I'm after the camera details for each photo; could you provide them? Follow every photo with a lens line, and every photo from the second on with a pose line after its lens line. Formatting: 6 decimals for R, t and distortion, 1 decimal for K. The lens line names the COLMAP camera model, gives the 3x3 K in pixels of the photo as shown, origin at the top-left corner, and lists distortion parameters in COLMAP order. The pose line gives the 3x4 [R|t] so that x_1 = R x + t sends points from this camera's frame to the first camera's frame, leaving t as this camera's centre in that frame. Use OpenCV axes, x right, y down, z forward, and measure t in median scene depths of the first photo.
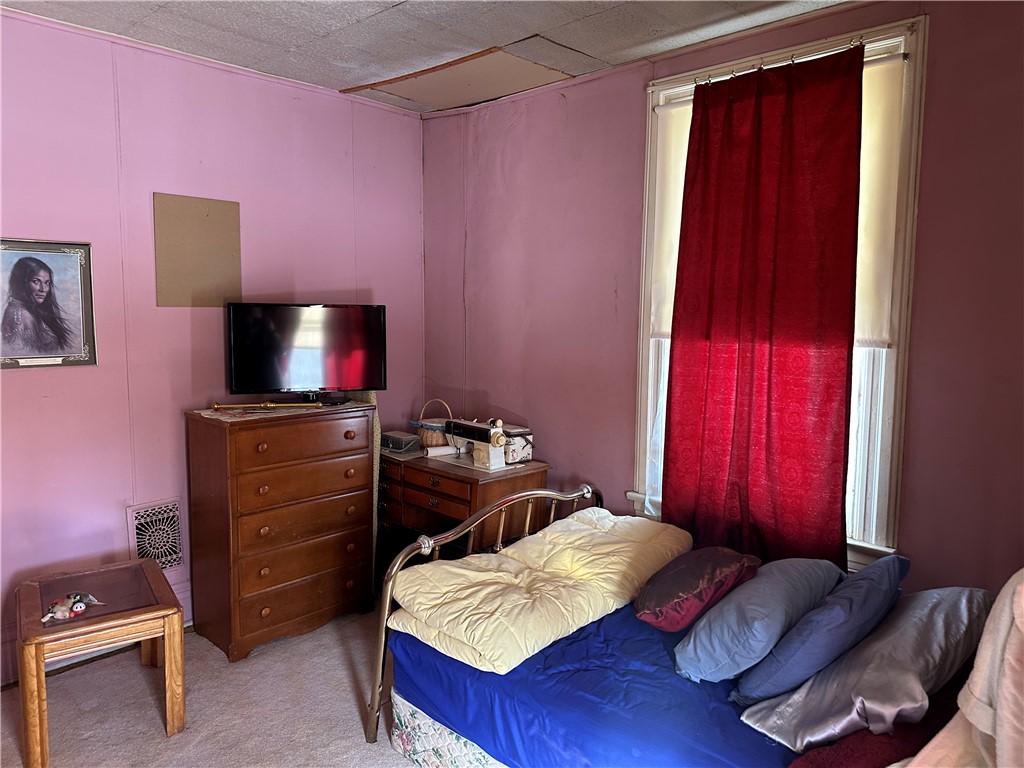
lens RADIAL K [[721.4, 0, 512.3], [0, 721.4, 384.9], [0, 0, 1]] dist [0.070350, -0.060640]
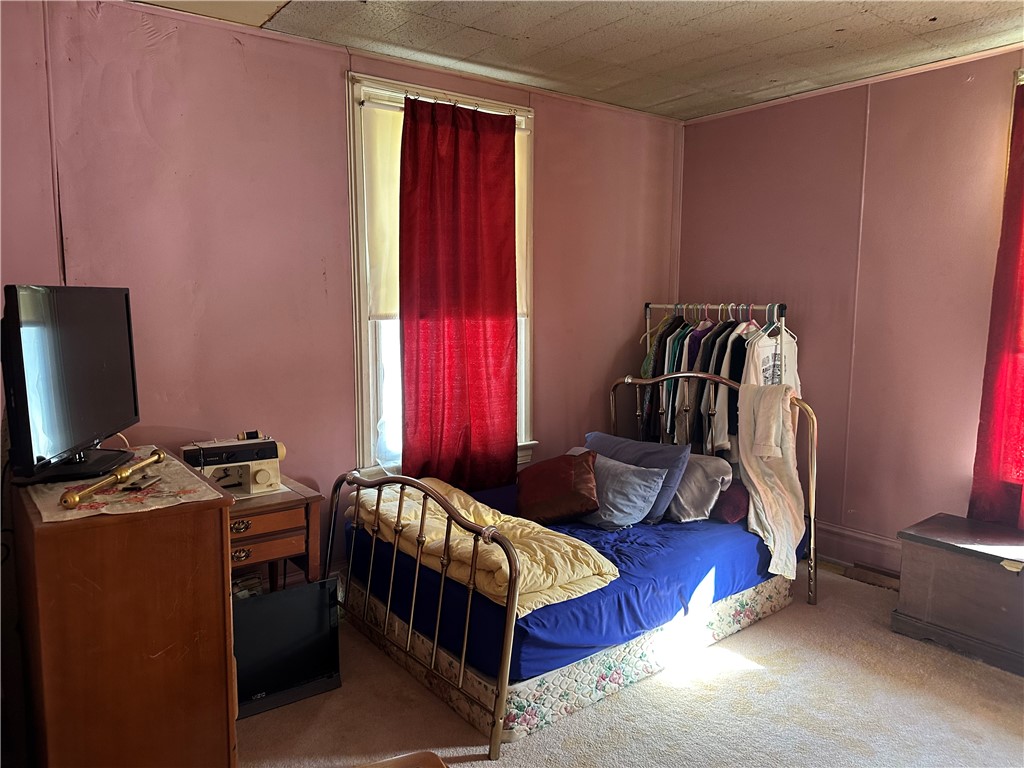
lens RADIAL K [[721.4, 0, 511.4], [0, 721.4, 382.2], [0, 0, 1]] dist [0.070350, -0.060640]
pose [[0.166521, -0.128384, 0.977644, -0.934261], [0.111112, 0.987616, 0.110768, -0.076396], [-0.979758, 0.090183, 0.178724, 0.695658]]
